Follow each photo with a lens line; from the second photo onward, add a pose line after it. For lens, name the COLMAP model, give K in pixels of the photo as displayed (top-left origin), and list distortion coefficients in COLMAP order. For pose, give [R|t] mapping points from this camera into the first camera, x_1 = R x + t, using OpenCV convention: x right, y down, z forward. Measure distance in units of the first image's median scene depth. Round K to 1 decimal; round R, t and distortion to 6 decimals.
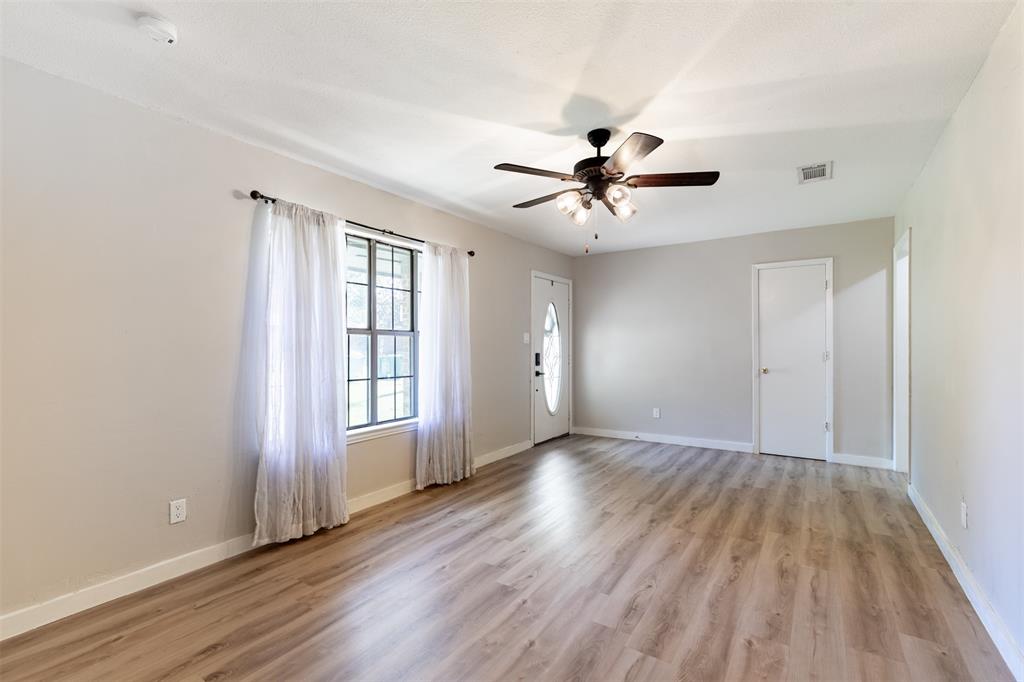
lens RADIAL K [[461.7, 0, 507.5], [0, 461.7, 346.2], [0, 0, 1]] dist [-0.000631, -0.000143]
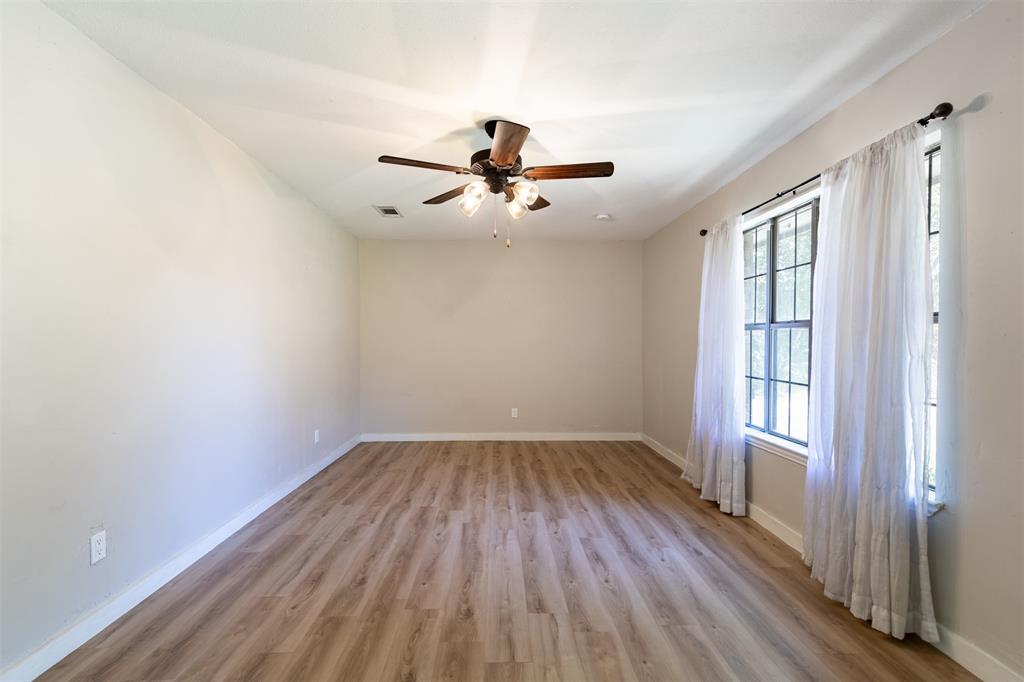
lens RADIAL K [[461.7, 0, 507.5], [0, 461.7, 346.2], [0, 0, 1]] dist [-0.000631, -0.000143]
pose [[-0.815319, 0.011064, -0.578906, 0.774731], [0.000883, 0.999840, 0.017865, -0.010272], [0.579011, 0.014054, -0.815199, 1.879996]]
